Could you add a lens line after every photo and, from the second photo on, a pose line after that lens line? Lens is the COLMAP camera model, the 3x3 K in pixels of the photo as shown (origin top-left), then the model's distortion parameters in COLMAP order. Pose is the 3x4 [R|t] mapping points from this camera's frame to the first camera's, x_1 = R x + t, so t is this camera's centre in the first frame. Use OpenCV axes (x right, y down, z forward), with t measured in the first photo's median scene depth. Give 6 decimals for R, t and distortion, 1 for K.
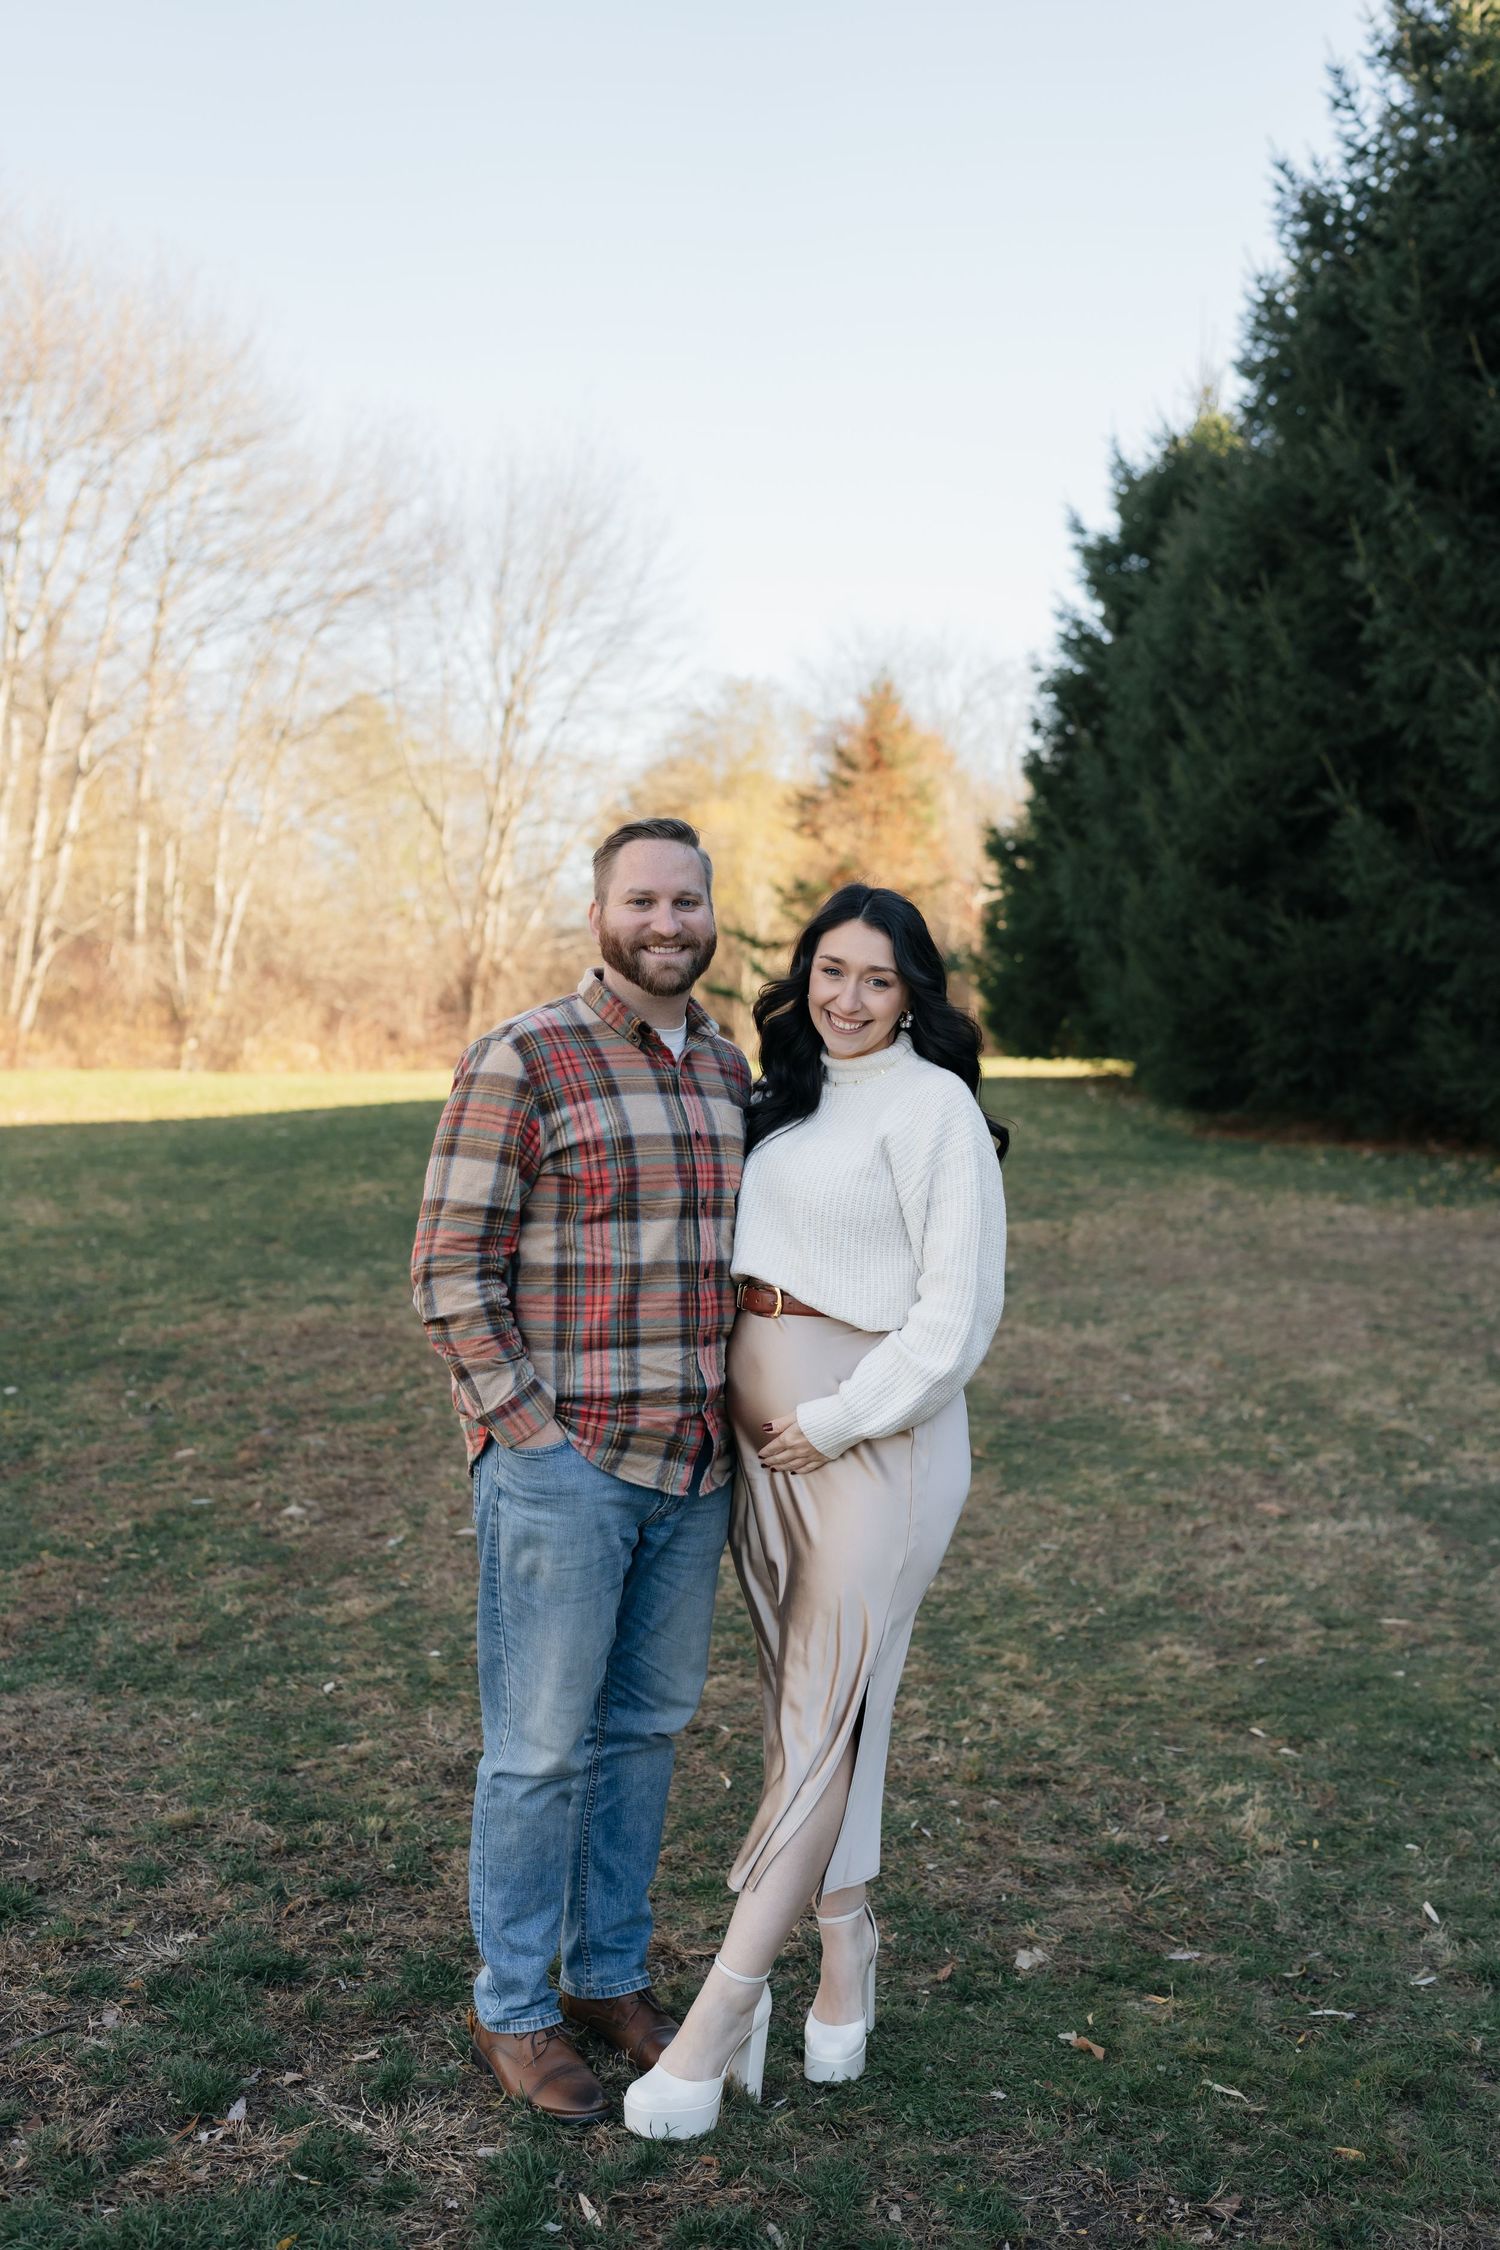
lens RADIAL K [[2249.1, 0, 750.0], [0, 2249.1, 1125.0], [0, 0, 1]] dist [-0.013752, -0.012081]
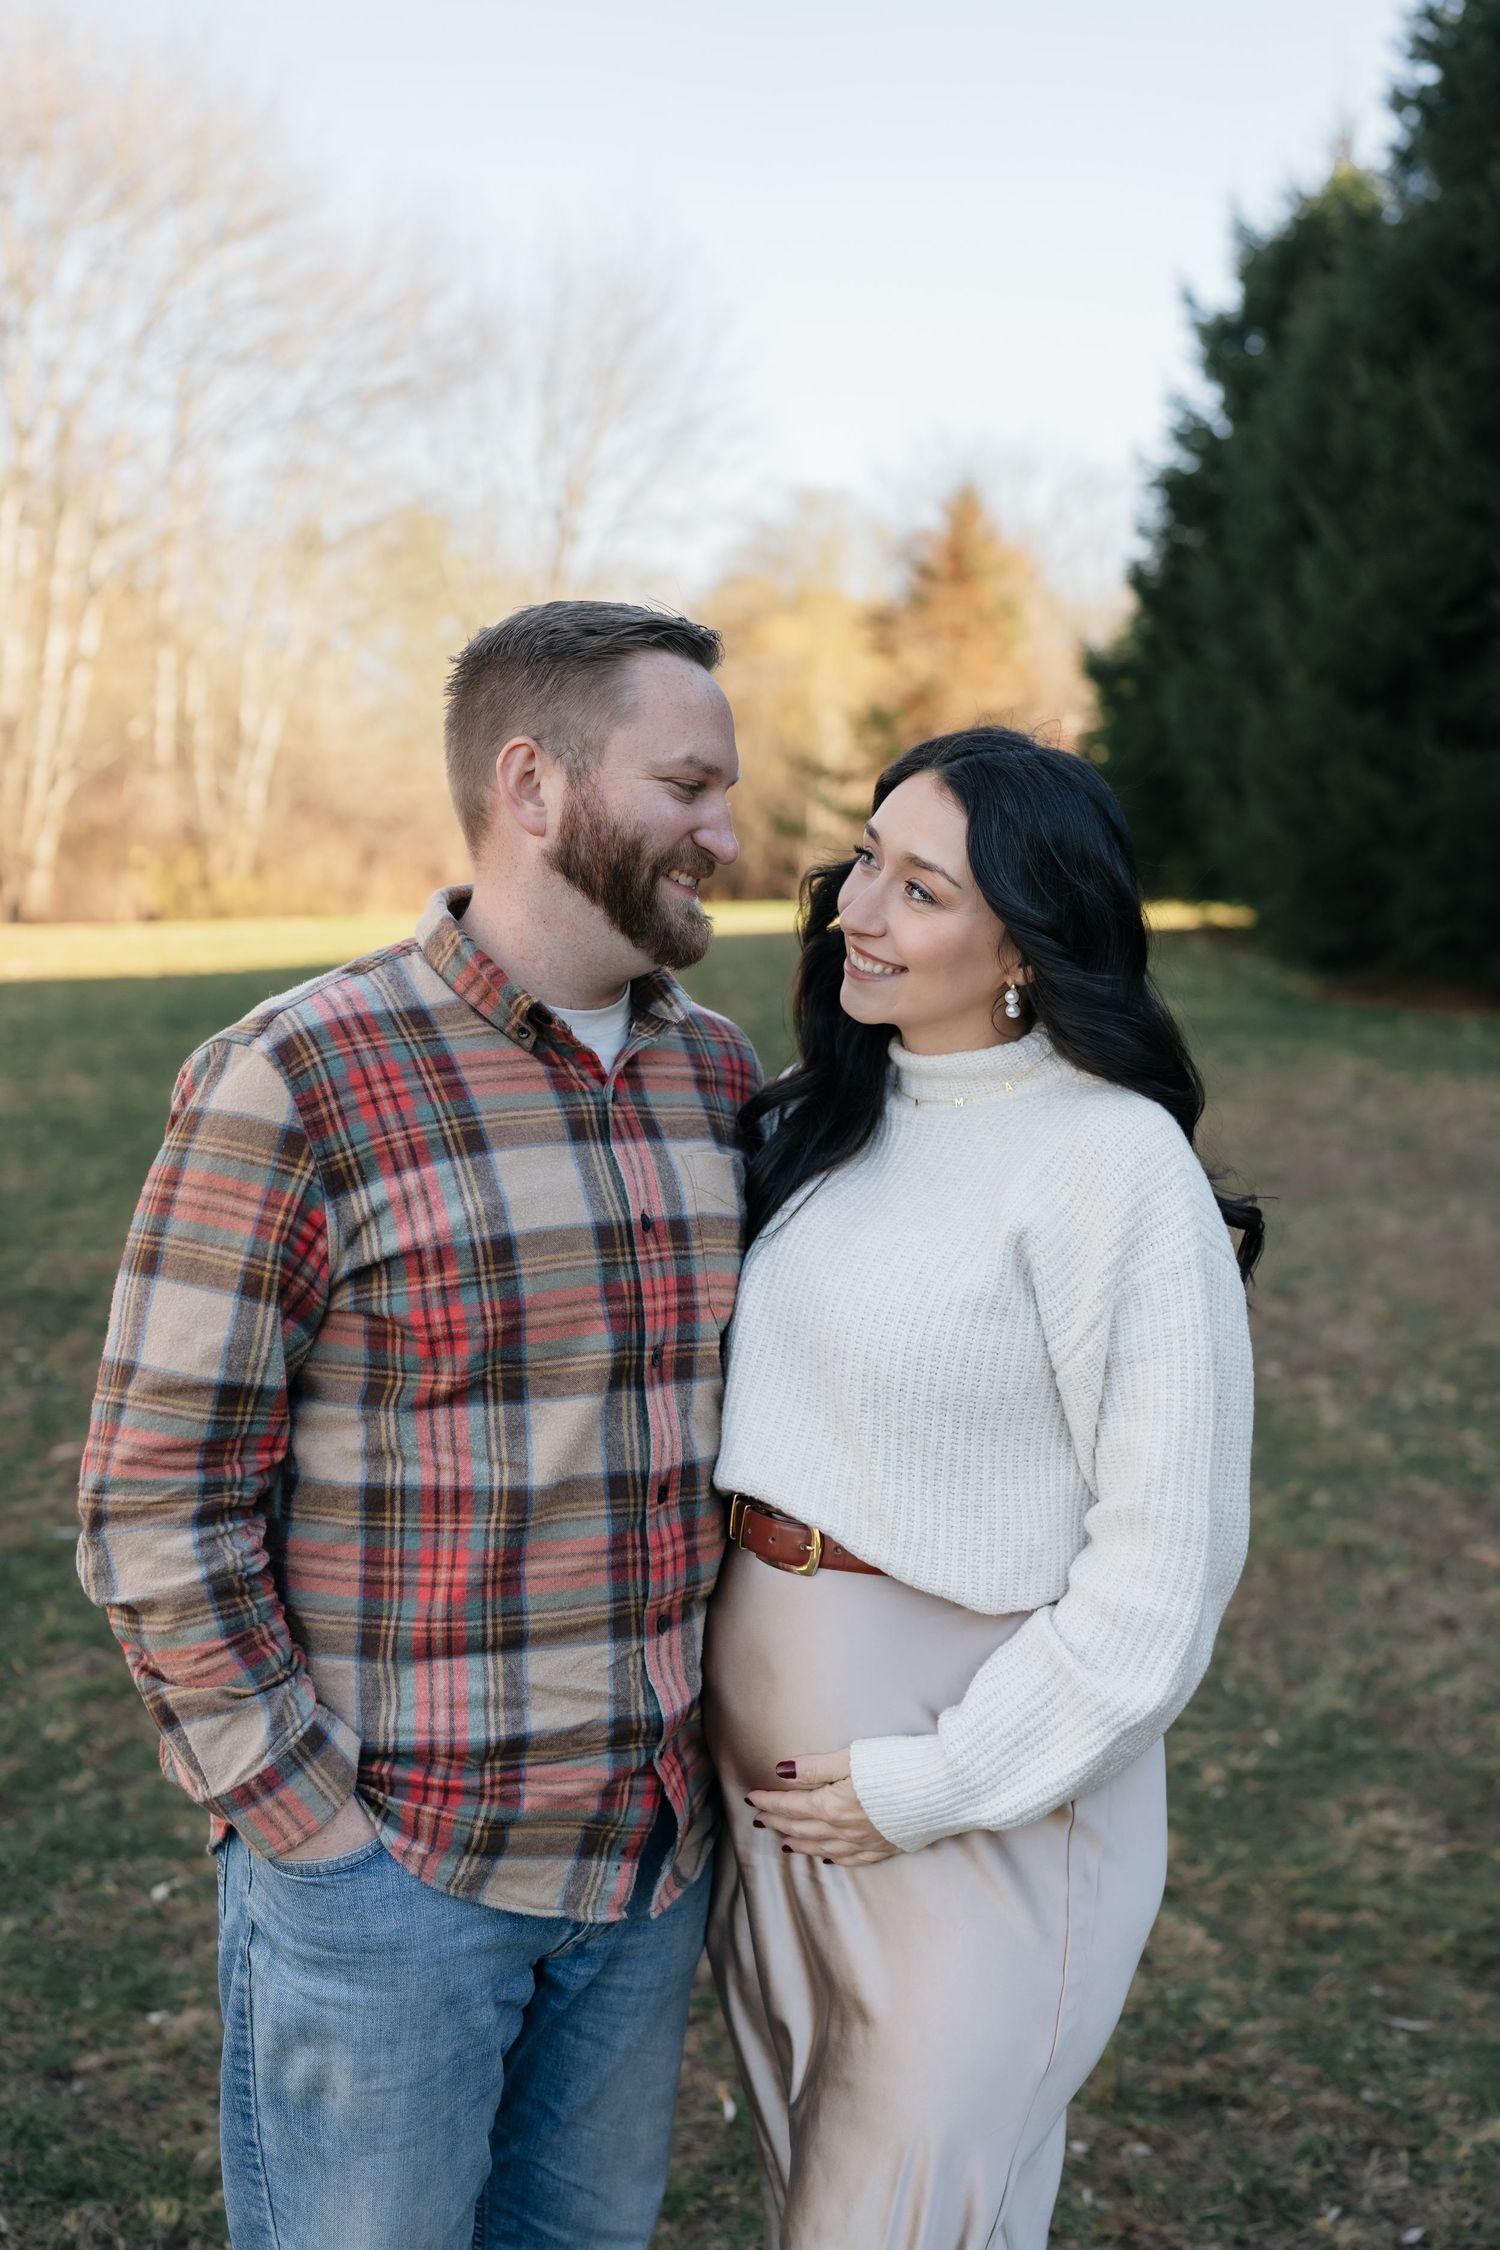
lens RADIAL K [[2223.3, 0, 685.5], [0, 2223.3, 1180.1], [0, 0, 1]] dist [-0.033450, 0.003932]
pose [[0.998107, 0.009756, -0.060730, 0.010793], [-0.003461, 0.994686, 0.102901, -0.039299], [0.061411, -0.102496, 0.992836, 0.344310]]
